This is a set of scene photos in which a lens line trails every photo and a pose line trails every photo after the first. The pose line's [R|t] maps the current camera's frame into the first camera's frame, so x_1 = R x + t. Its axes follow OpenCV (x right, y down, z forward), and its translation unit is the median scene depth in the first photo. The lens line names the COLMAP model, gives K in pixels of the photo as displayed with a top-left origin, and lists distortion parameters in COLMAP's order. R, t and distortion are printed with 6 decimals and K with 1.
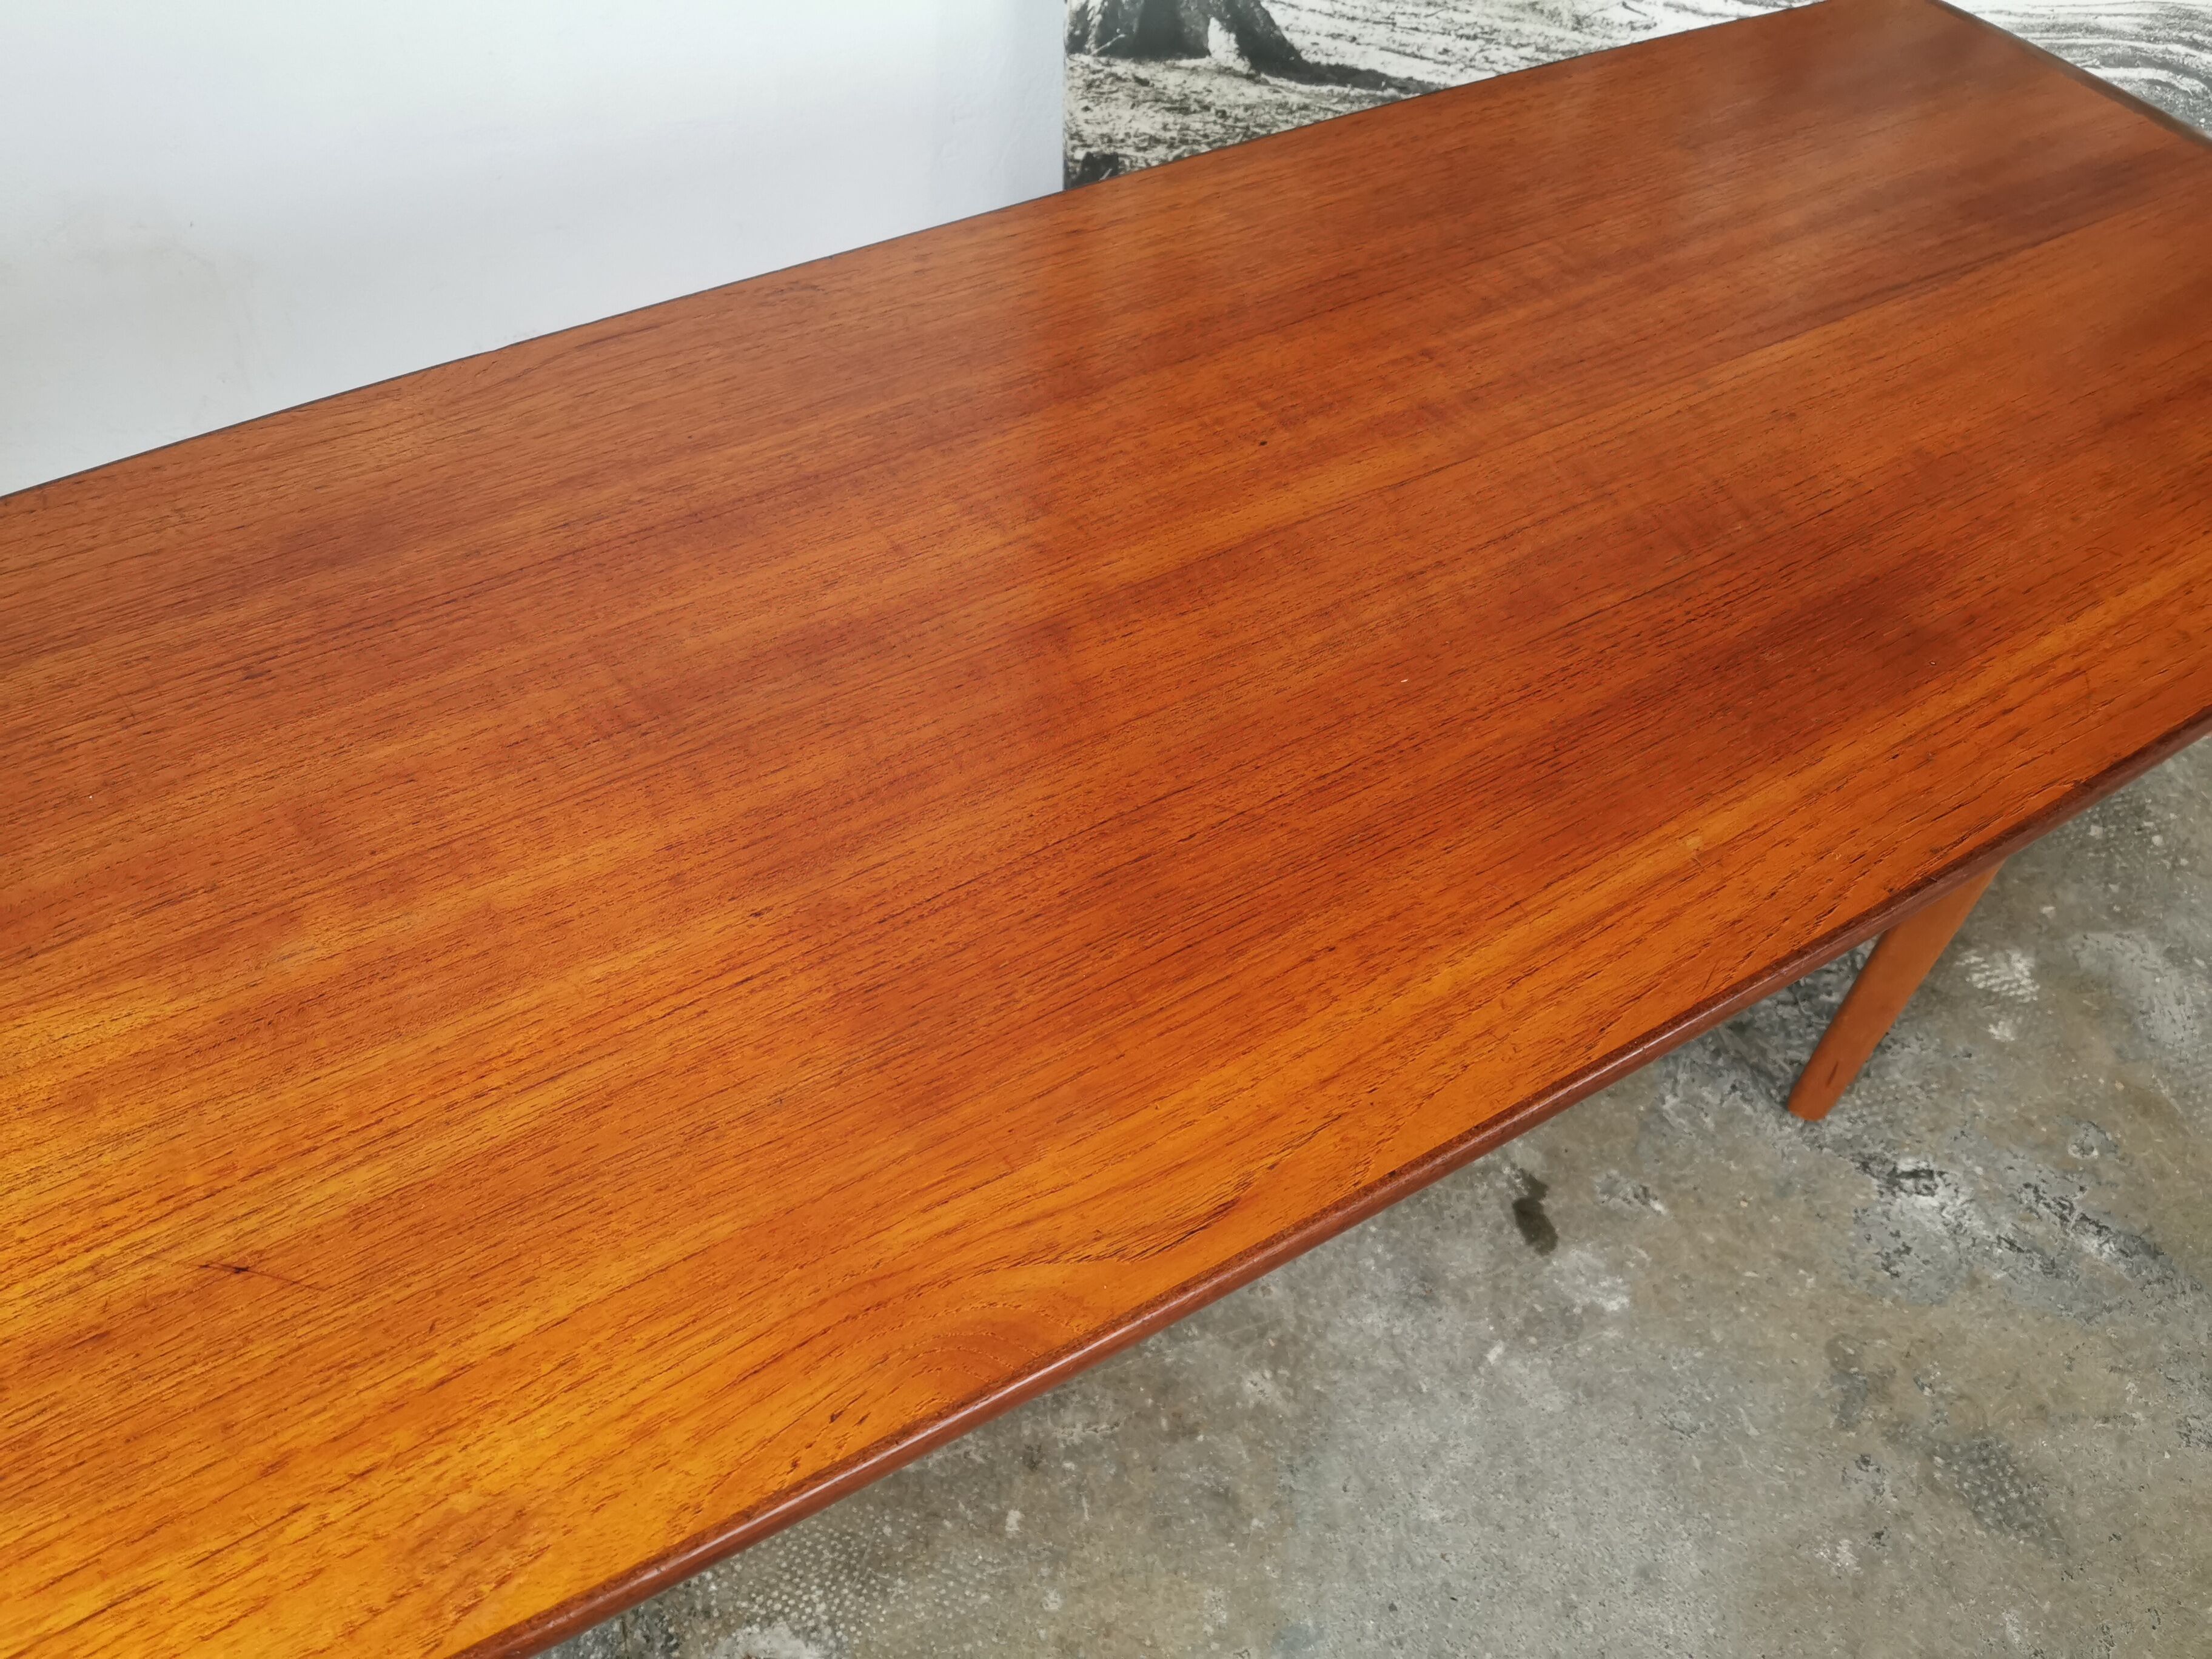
lens RADIAL K [[1710.2, 0, 1083.3], [0, 1710.2, 841.1], [0, 0, 1]] dist [0.068810, -0.111736]
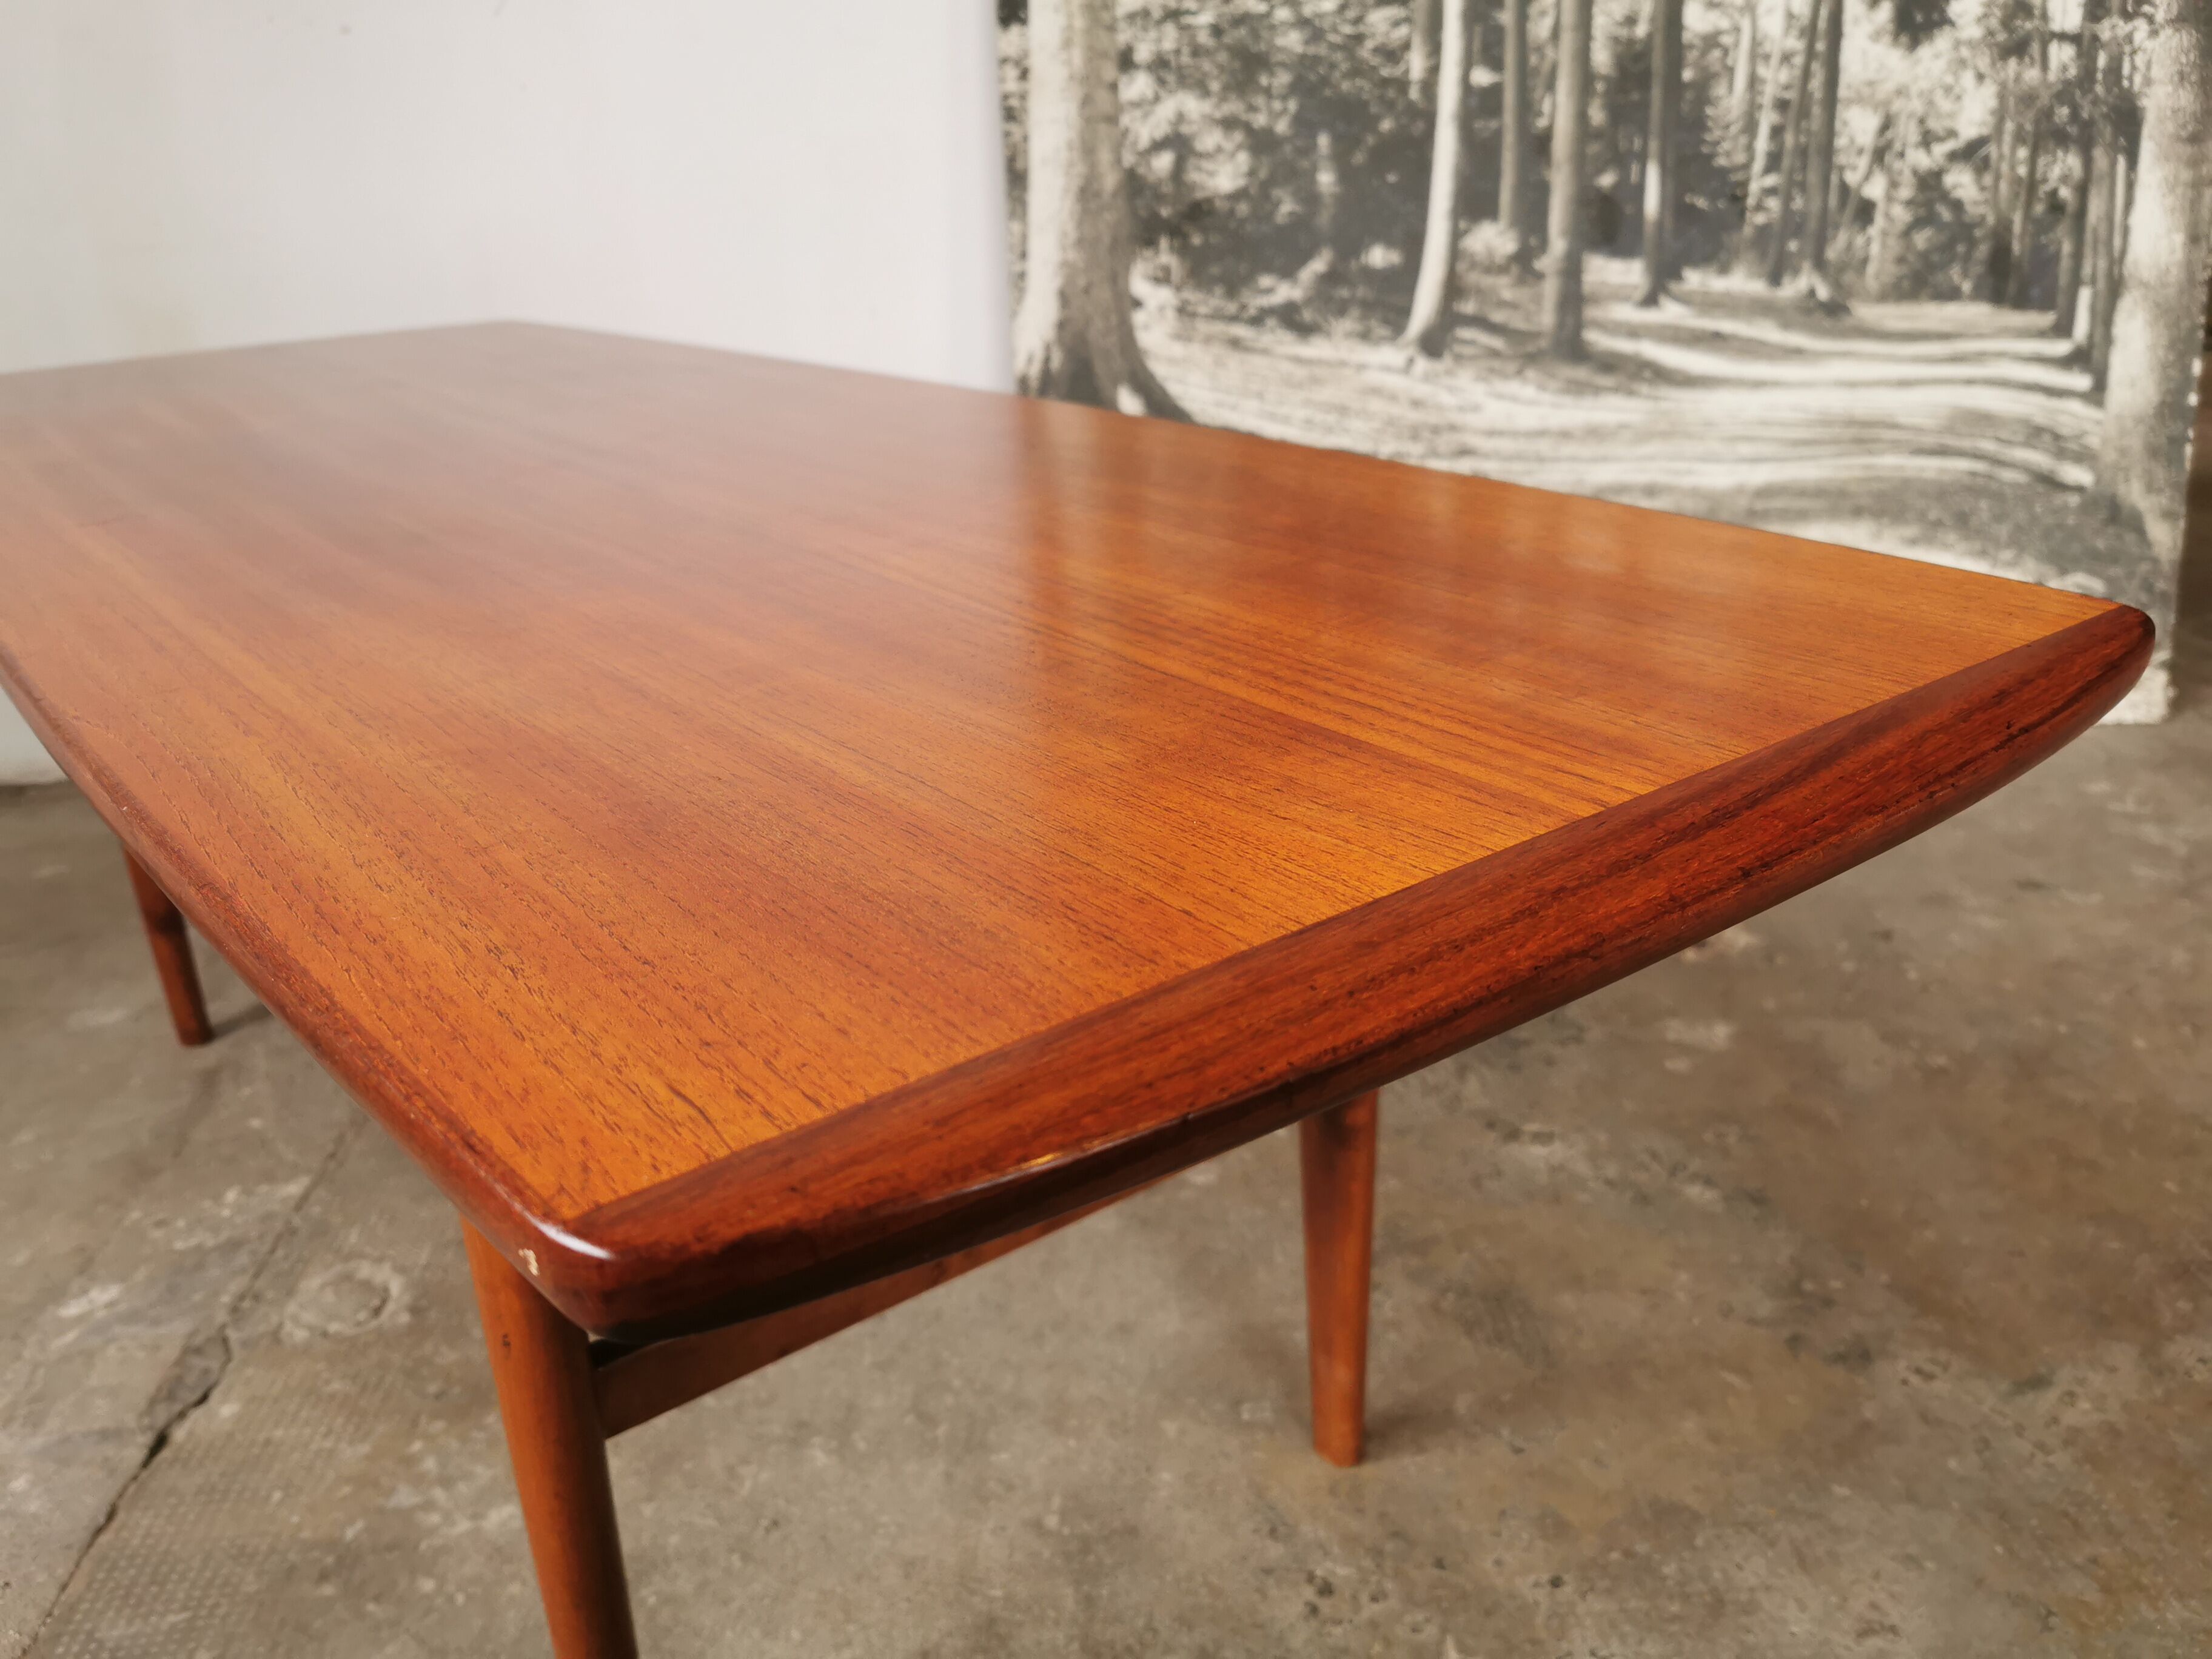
lens RADIAL K [[1725.9, 0, 1114.2], [0, 1725.9, 814.2], [0, 0, 1]] dist [0.063941, -0.112714]
pose [[0.966529, 0.024567, -0.255377, 0.496631], [-0.142439, 0.879281, -0.454506, 0.536658], [0.213382, 0.475669, 0.853351, -0.048528]]
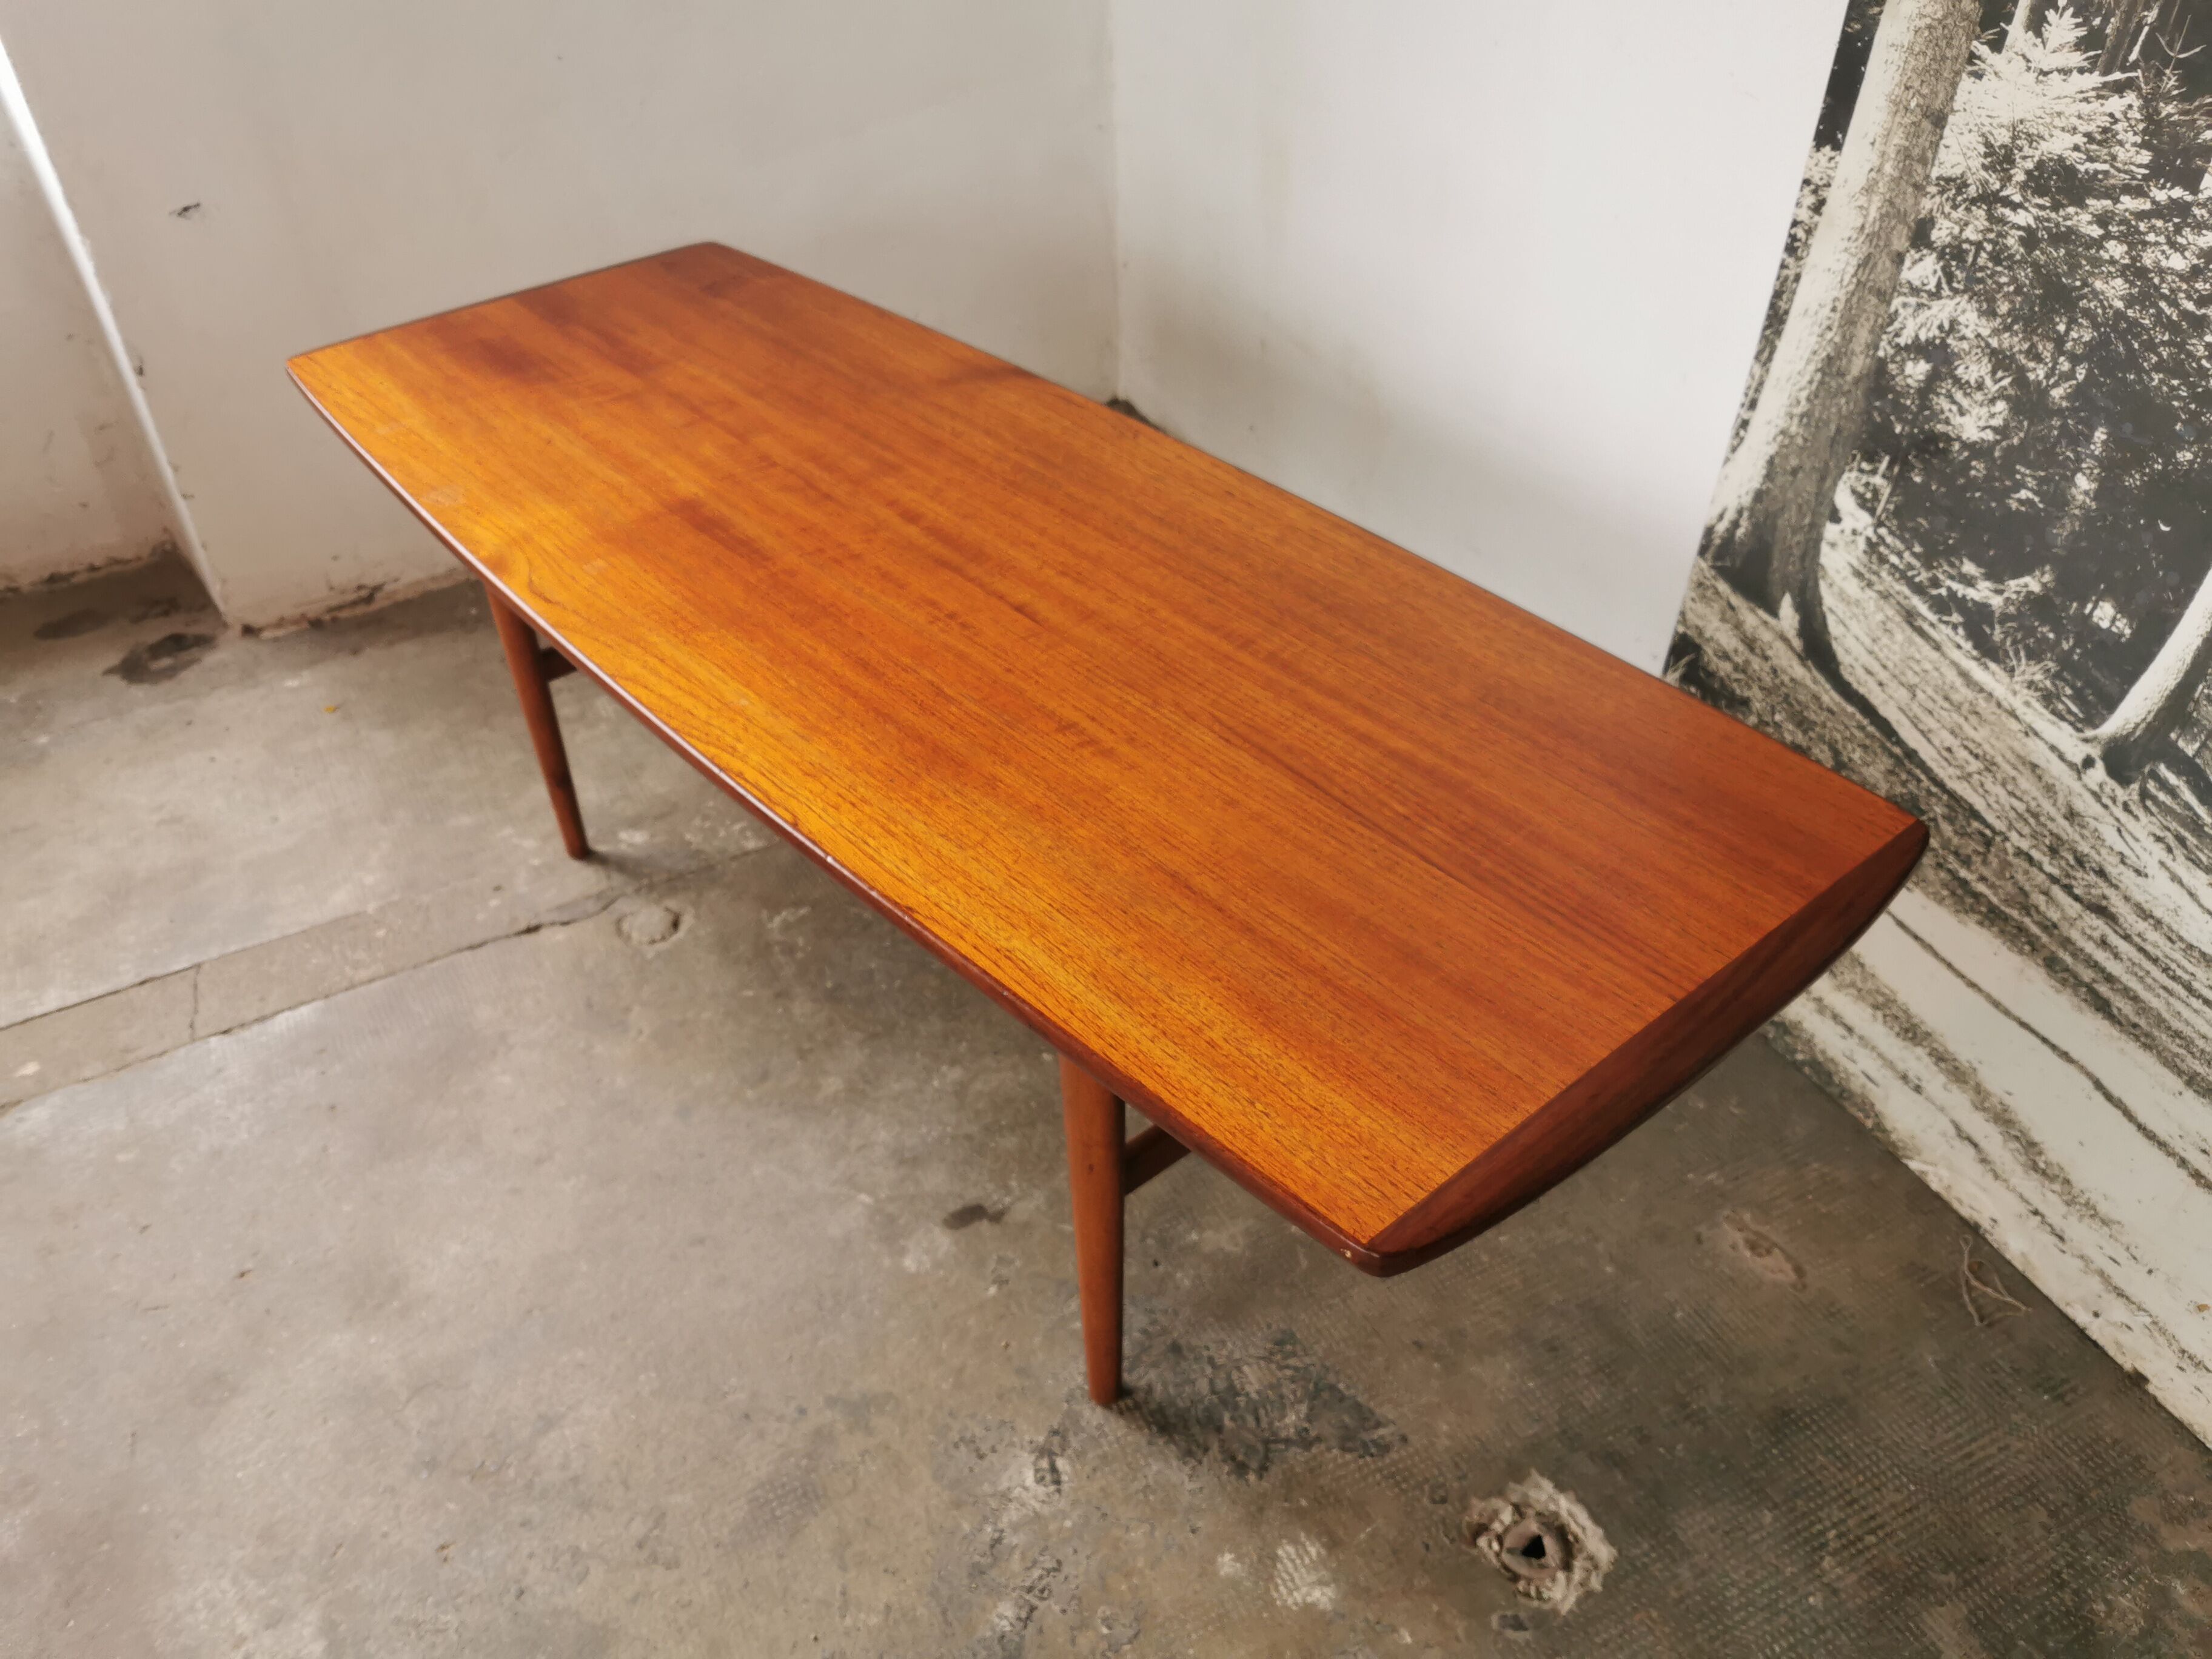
lens RADIAL K [[1714.1, 0, 1097.5], [0, 1714.1, 833.8], [0, 0, 1]] dist [0.057949, -0.107225]
pose [[0.162067, 0.582041, -0.796846, 1.156672], [-0.726157, 0.617123, 0.303076, -0.442024], [0.668154, 0.529517, 0.522668, 0.187432]]
